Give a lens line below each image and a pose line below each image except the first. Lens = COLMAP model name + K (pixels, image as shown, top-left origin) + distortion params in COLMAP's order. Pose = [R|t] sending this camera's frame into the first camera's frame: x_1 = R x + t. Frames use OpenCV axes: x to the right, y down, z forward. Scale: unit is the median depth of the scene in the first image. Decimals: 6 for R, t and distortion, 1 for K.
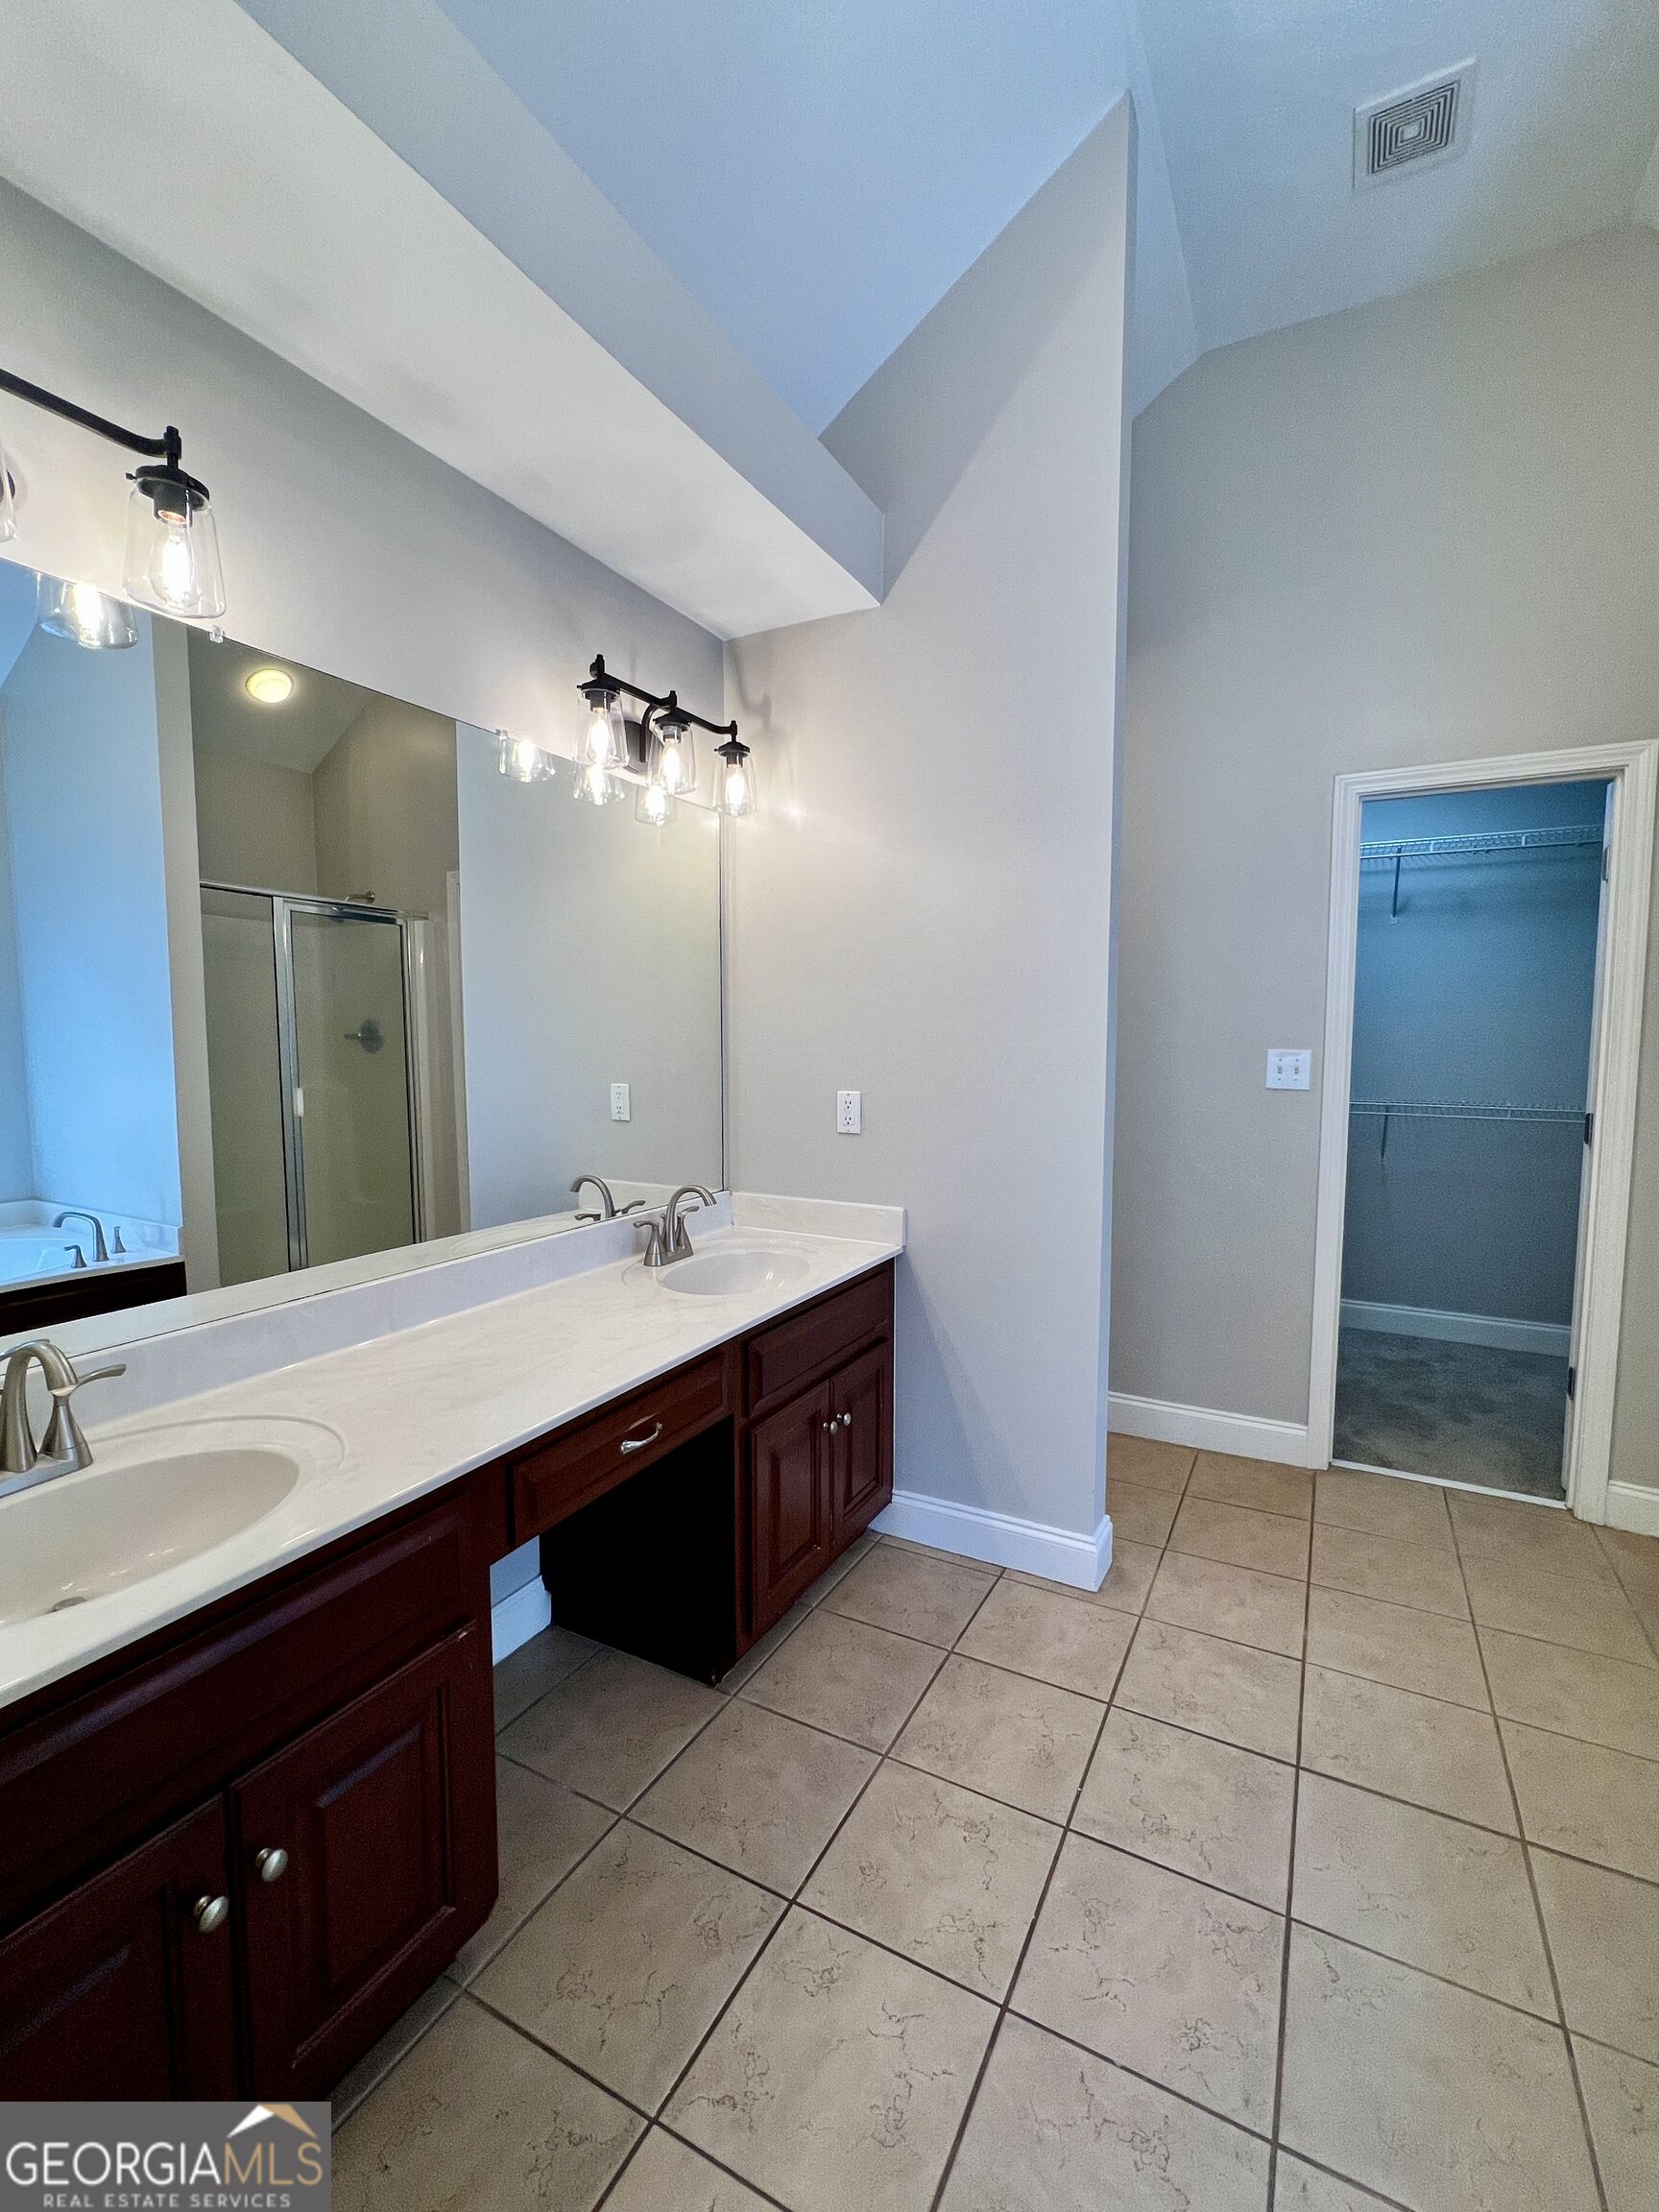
lens RADIAL K [[973.1, 0, 829.5], [0, 973.1, 1106.0], [0, 0, 1]] dist [-0.002438, -0.000731]
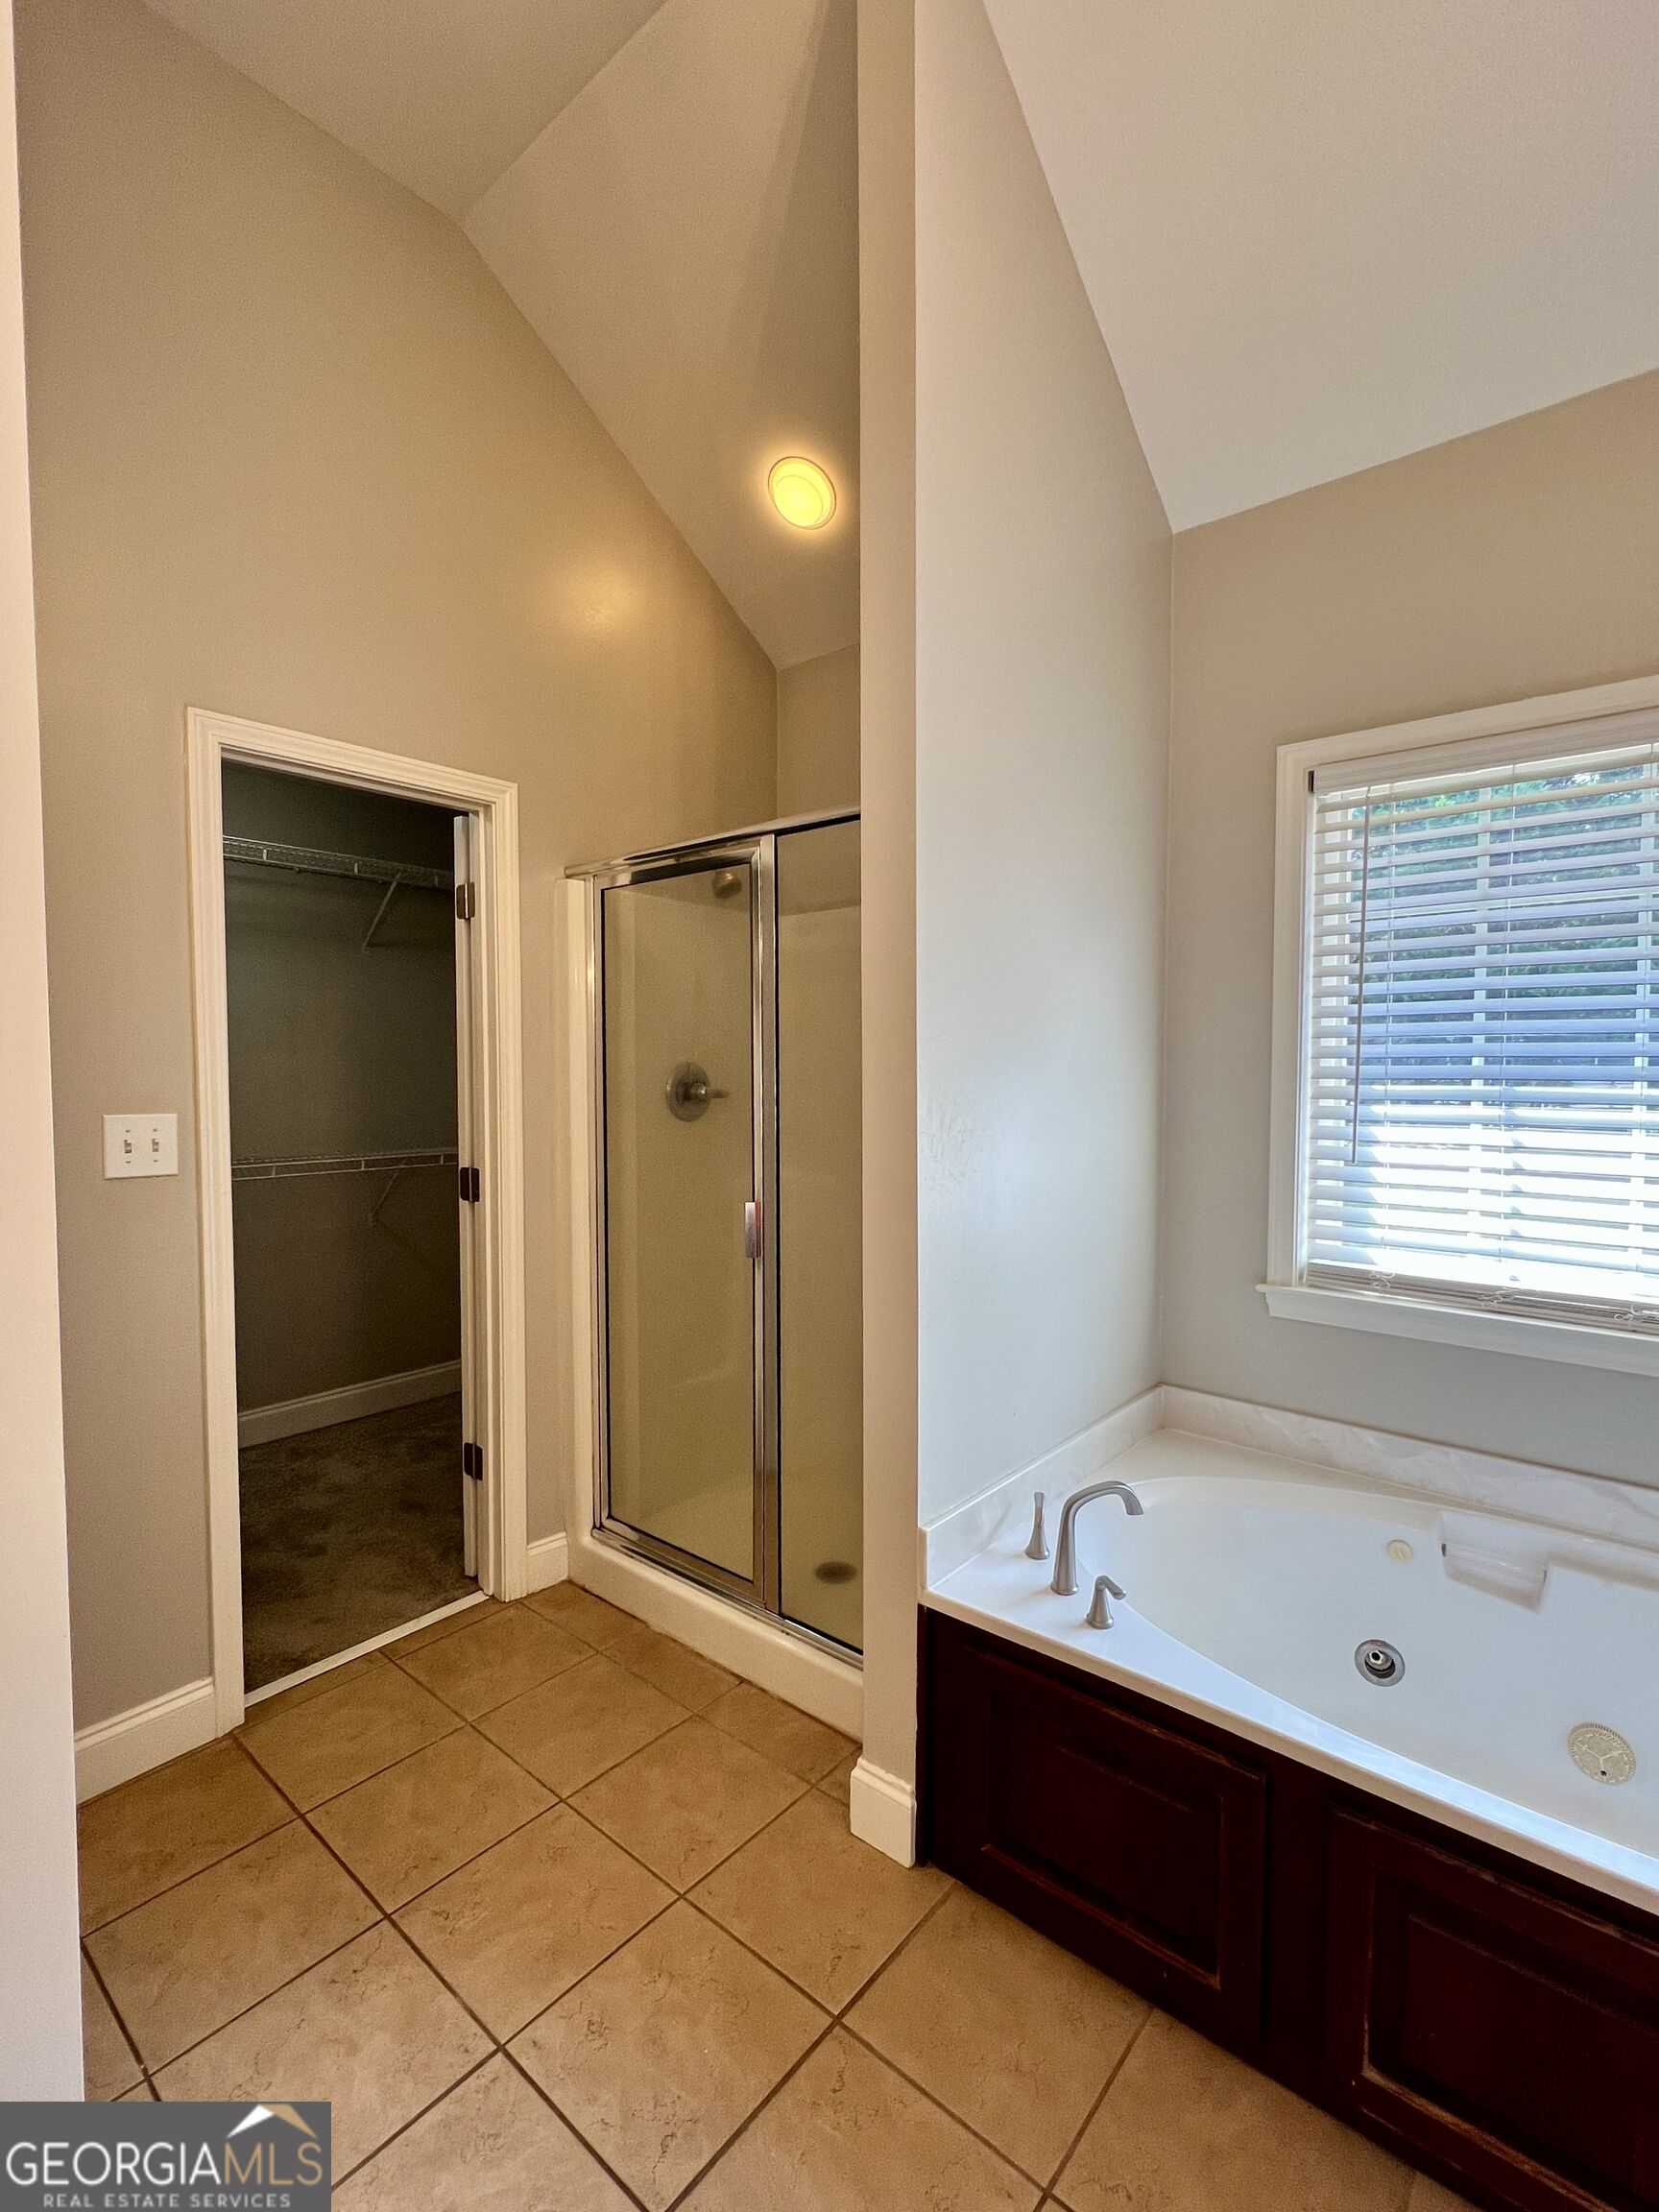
lens RADIAL K [[999.1, 0, 829.5], [0, 999.1, 1106.0], [0, 0, 1]] dist [-0.000379, -0.000335]
pose [[0.225268, -0.043719, 0.973315, -0.065983], [0.075425, 0.996777, 0.027316, -0.048075], [-0.971373, 0.067259, 0.227840, 0.413167]]
